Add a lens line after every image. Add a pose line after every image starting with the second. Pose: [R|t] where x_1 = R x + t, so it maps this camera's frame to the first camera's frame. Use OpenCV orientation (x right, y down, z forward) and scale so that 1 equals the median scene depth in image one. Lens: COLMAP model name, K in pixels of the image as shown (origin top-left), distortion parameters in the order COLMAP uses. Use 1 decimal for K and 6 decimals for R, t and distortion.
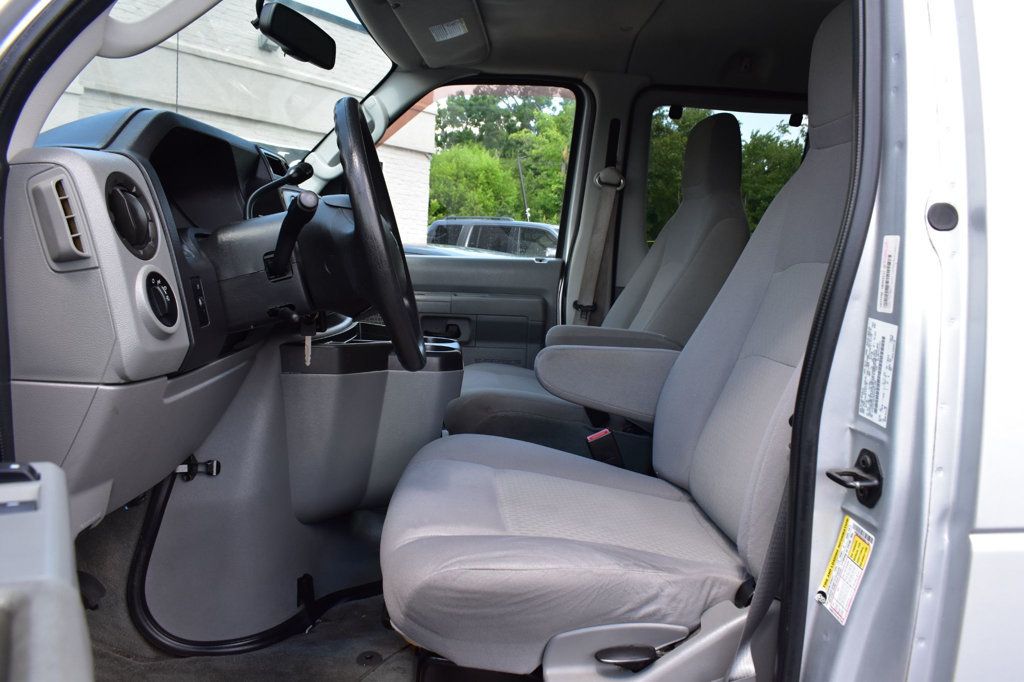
lens RADIAL K [[785.5, 0, 509.6], [0, 785.5, 342.2], [0, 0, 1]] dist [-0.101441, 0.016484]
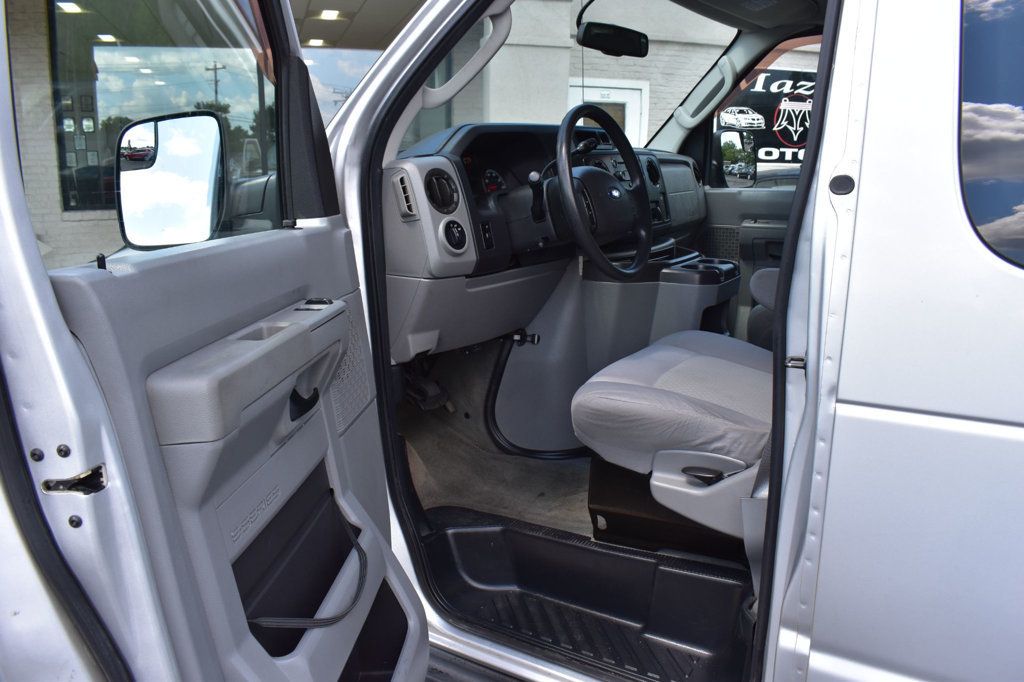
lens RADIAL K [[785.5, 0, 508.4], [0, 785.5, 345.6], [0, 0, 1]] dist [-0.101441, 0.016484]
pose [[0.796878, 0.087757, -0.597732, 0.524798], [-0.022607, 0.993032, 0.115654, -0.007423], [0.603717, -0.078649, 0.793310, -0.300248]]
